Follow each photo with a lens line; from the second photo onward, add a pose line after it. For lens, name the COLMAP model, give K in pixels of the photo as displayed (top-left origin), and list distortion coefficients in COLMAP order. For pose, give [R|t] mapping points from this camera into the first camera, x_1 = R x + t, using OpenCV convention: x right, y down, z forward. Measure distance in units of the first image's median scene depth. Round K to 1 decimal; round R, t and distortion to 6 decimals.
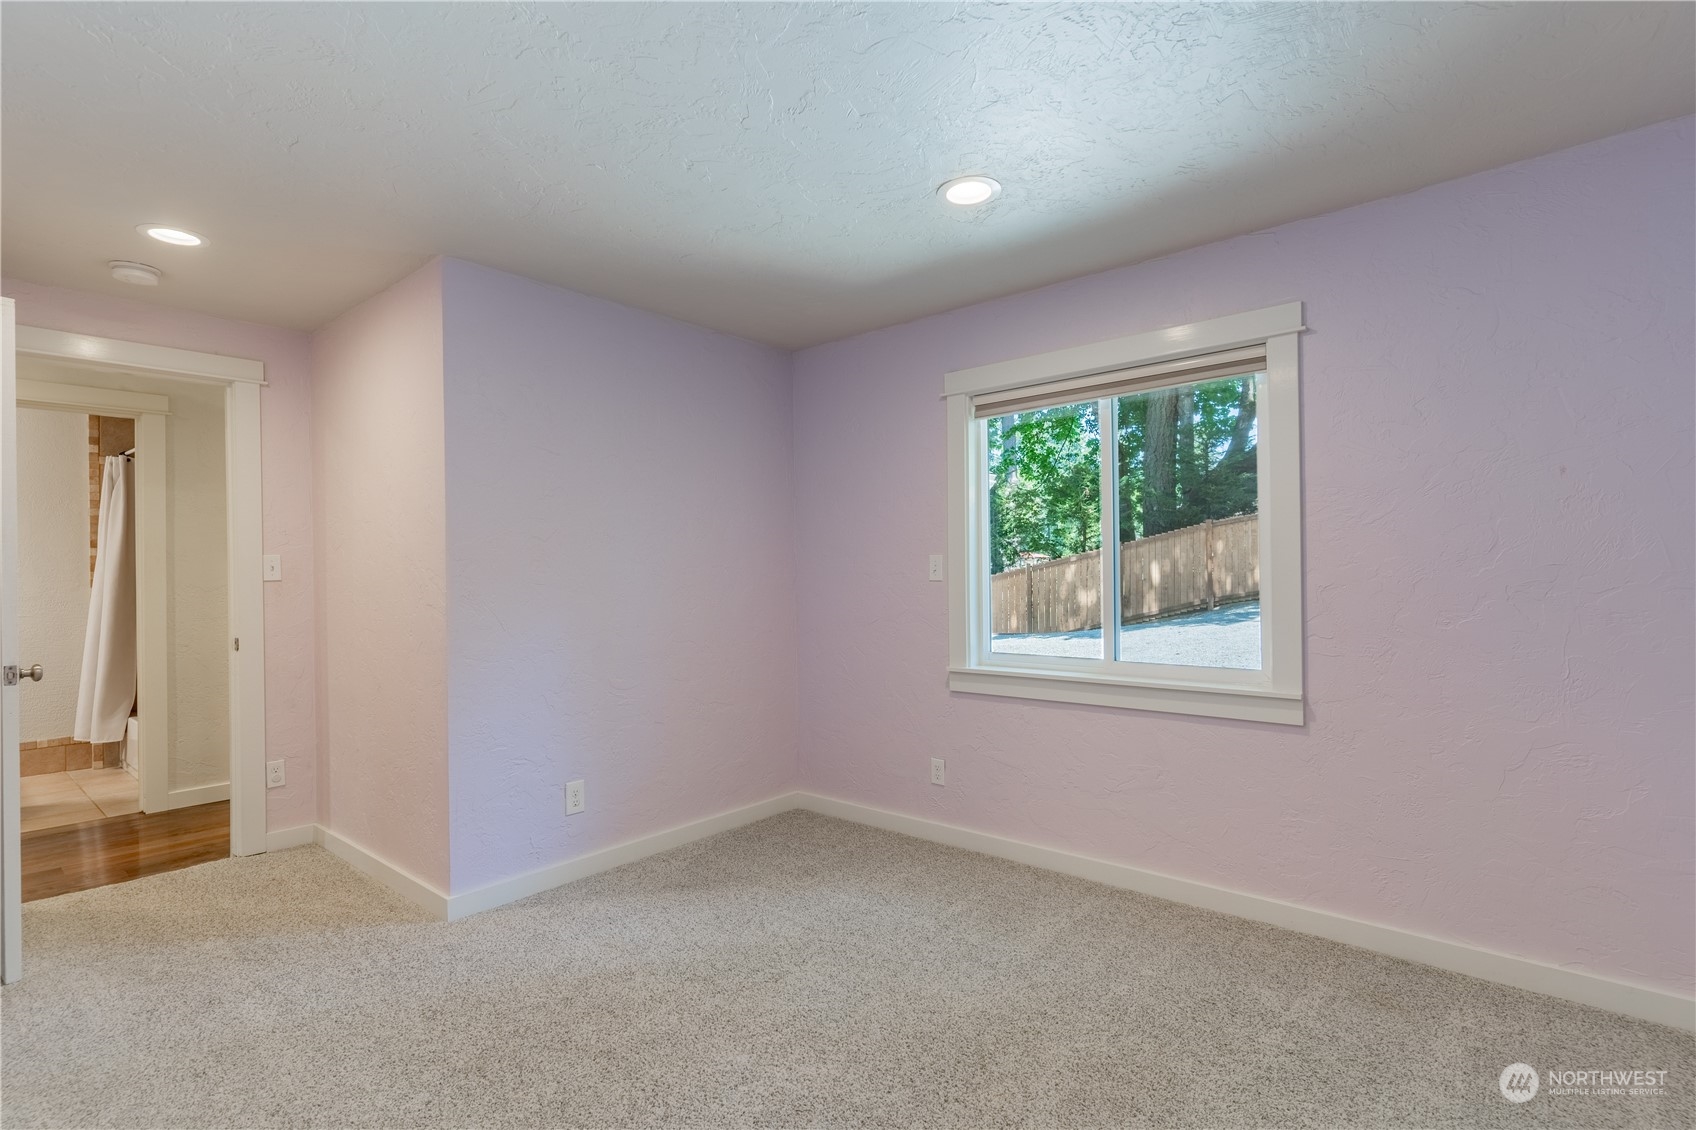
lens RADIAL K [[806.7, 0, 849.5], [0, 806.7, 574.6], [0, 0, 1]] dist [0.004726, -0.002348]
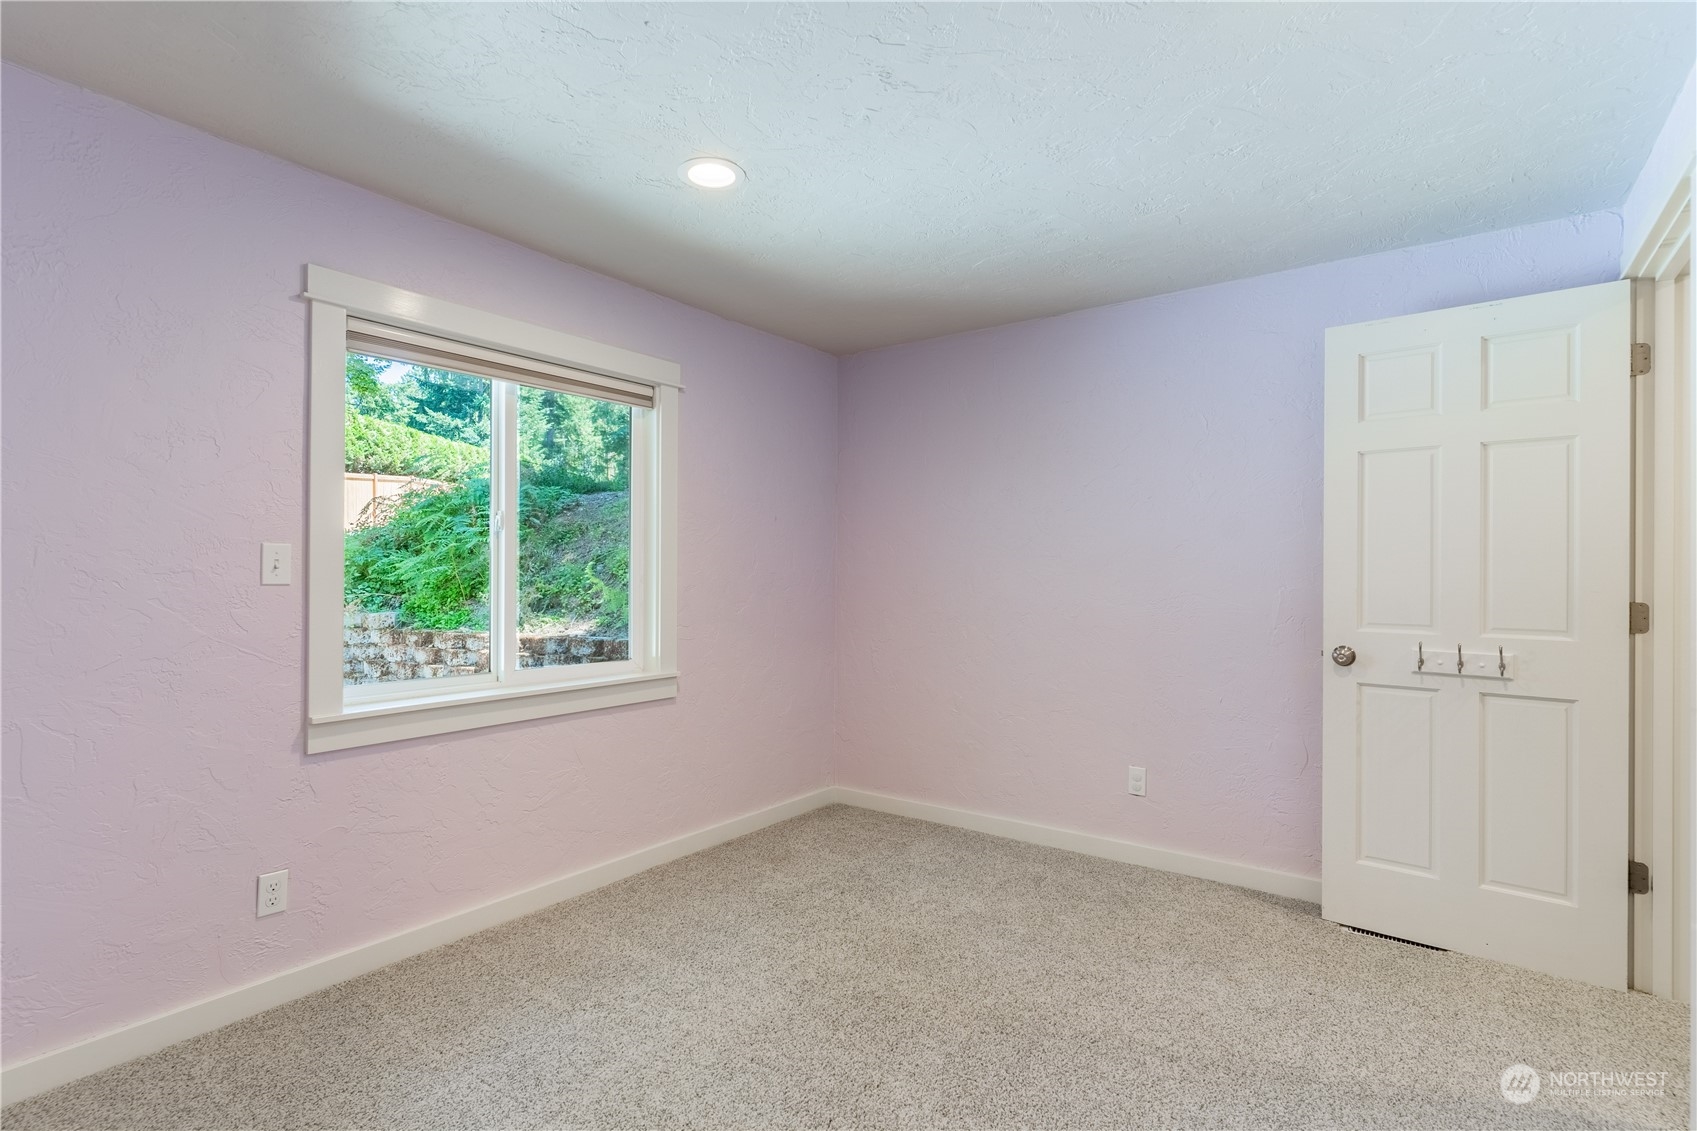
lens RADIAL K [[807.2, 0, 849.6], [0, 807.2, 563.3], [0, 0, 1]] dist [0.004726, -0.002348]
pose [[-0.061775, 0.021489, 0.997859, -0.710409], [-0.002594, 0.999761, -0.021691, 0.004212], [-0.998087, -0.003929, -0.061705, 0.781908]]
